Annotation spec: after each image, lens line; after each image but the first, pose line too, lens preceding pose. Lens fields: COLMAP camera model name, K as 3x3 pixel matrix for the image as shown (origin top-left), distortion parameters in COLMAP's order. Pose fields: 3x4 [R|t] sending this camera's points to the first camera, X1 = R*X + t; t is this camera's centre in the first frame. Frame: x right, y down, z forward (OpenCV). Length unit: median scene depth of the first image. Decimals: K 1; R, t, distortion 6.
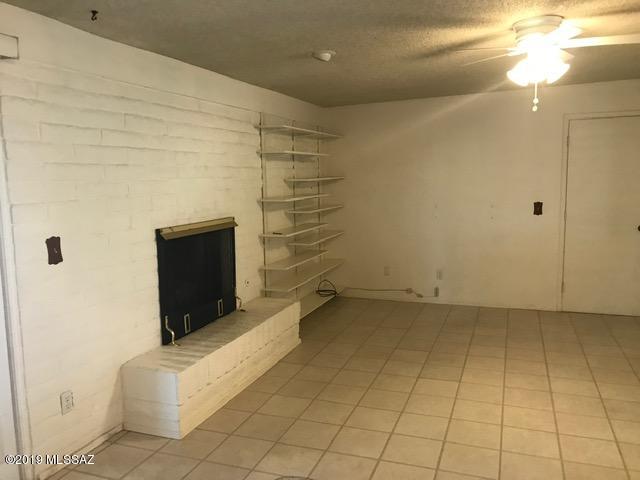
lens RADIAL K [[526.7, 0, 320.2], [0, 526.7, 235.6], [0, 0, 1]] dist [0.033594, -0.040482]
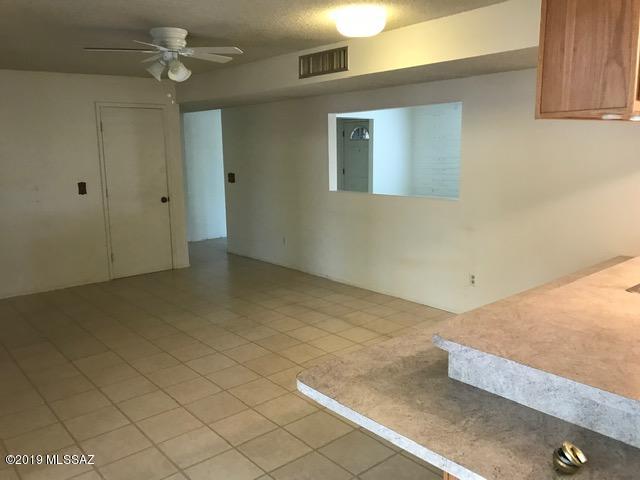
lens RADIAL K [[526.7, 0, 322.9], [0, 526.7, 239.3], [0, 0, 1]] dist [0.033594, -0.040482]
pose [[0.478644, -0.137869, 0.867117, -0.433913], [0.104488, 0.989521, 0.099654, -0.008699], [-0.871770, 0.042905, 0.488034, 0.092804]]
